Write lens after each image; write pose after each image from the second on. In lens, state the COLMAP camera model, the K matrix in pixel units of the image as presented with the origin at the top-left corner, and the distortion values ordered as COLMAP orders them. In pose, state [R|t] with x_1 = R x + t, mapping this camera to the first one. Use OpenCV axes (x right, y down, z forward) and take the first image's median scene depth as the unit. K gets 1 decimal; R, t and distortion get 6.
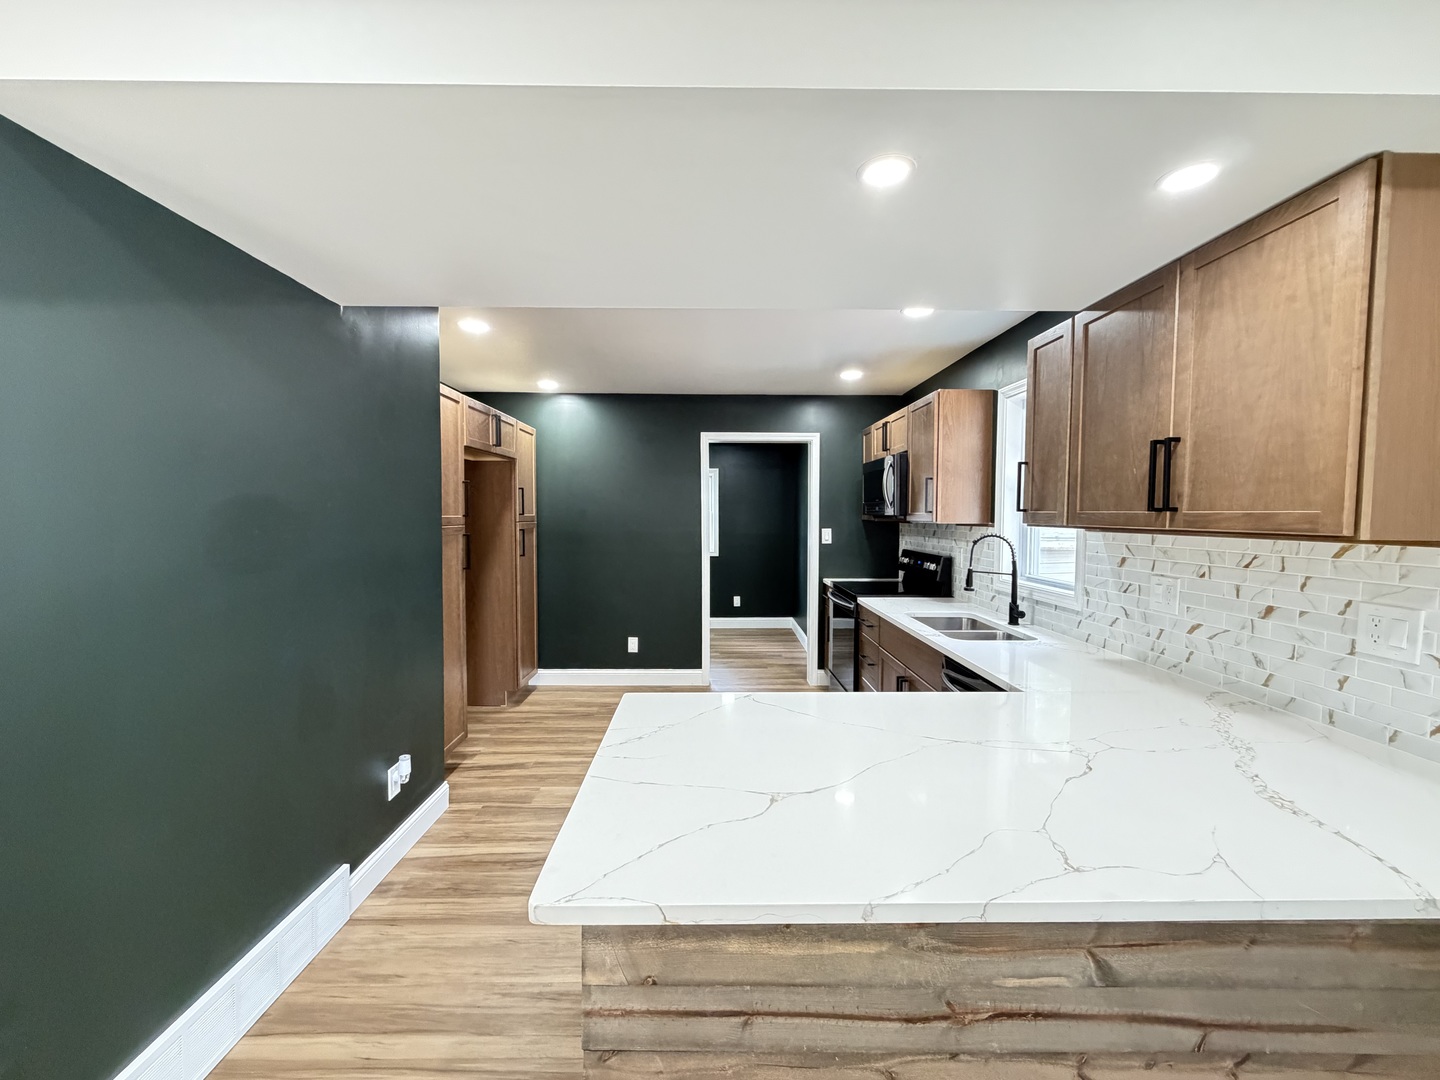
lens RADIAL K [[573.2, 0, 715.4], [0, 573.2, 539.7], [0, 0, 1]] dist [0.000904, -0.000088]
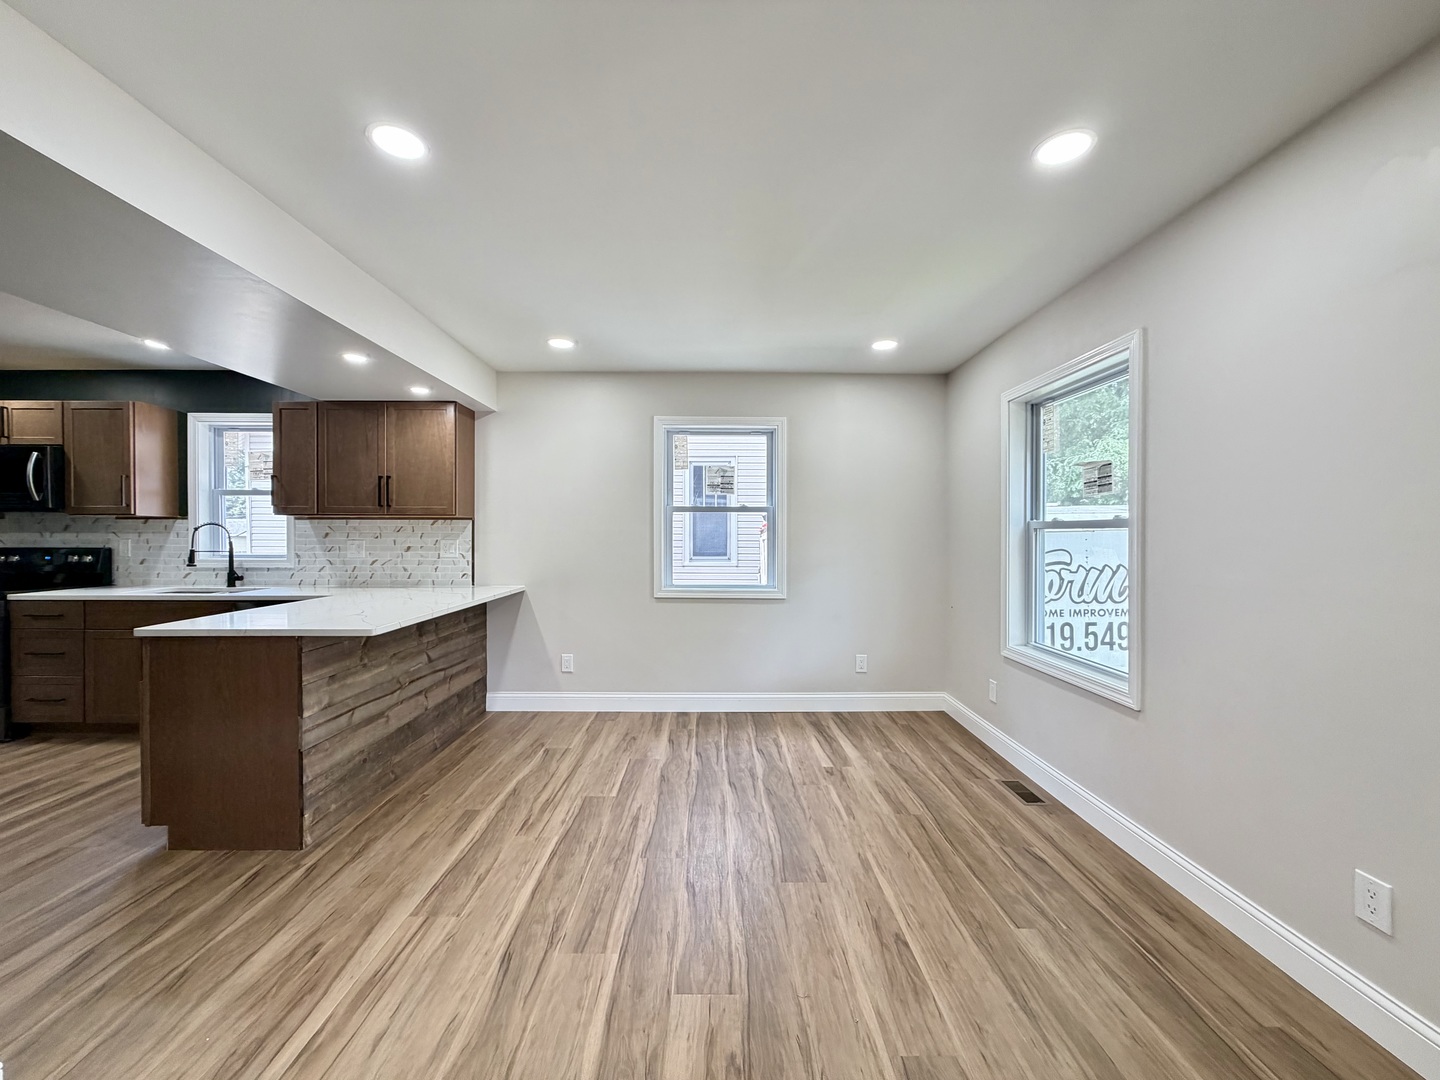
lens RADIAL K [[573.2, 0, 715.4], [0, 573.2, 539.7], [0, 0, 1]] dist [0.000904, -0.000088]
pose [[0.005943, -0.013889, 0.999886, -1.116852], [0.043434, 0.998963, 0.013618, 0.081292], [-0.999039, 0.043348, 0.006540, -0.258972]]
